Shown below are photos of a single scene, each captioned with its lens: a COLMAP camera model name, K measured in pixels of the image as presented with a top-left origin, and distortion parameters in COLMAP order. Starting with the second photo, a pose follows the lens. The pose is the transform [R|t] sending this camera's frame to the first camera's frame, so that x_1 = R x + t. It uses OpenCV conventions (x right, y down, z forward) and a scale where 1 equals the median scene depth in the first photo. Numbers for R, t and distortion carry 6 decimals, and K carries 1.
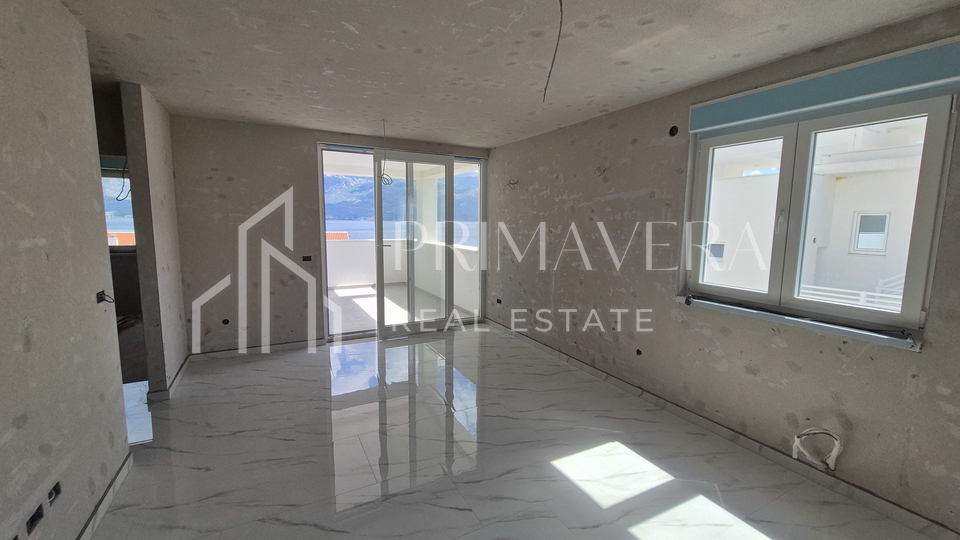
lens RADIAL K [[393.3, 0, 480.7], [0, 393.3, 269.1], [0, 0, 1]] dist [0.005695, -0.000486]
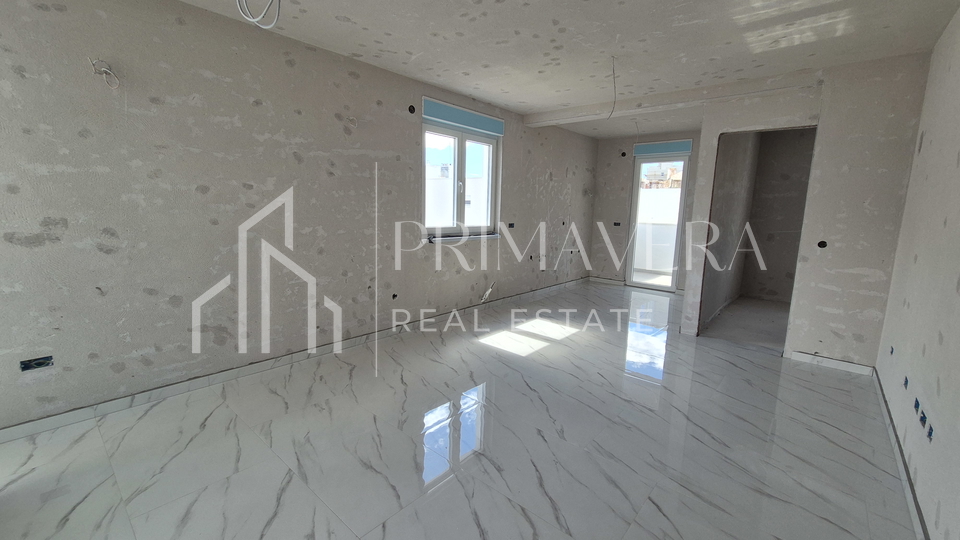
lens RADIAL K [[393.3, 0, 484.1], [0, 393.3, 266.8], [0, 0, 1]] dist [0.005695, -0.000486]
pose [[-0.358467, -0.160598, 0.919625, -0.721676], [0.086608, 0.975122, 0.204049, -0.083317], [-0.929516, 0.152791, -0.335640, 1.114152]]
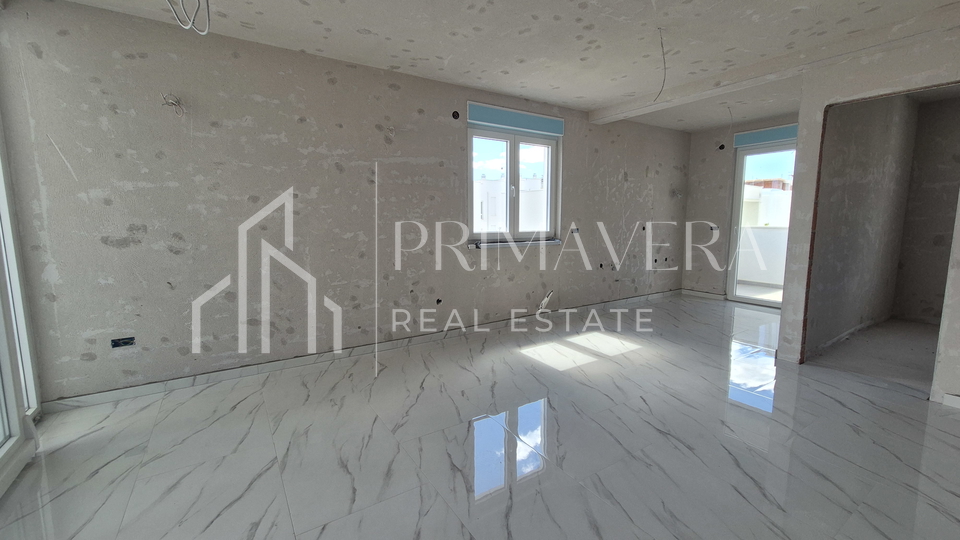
lens RADIAL K [[393.3, 0, 483.8], [0, 393.3, 268.1], [0, 0, 1]] dist [0.005695, -0.000486]
pose [[-0.088449, -0.133563, 0.987086, -0.721439], [0.125626, 0.981561, 0.144072, -0.033673], [-0.988127, 0.136746, -0.070039, 0.925082]]
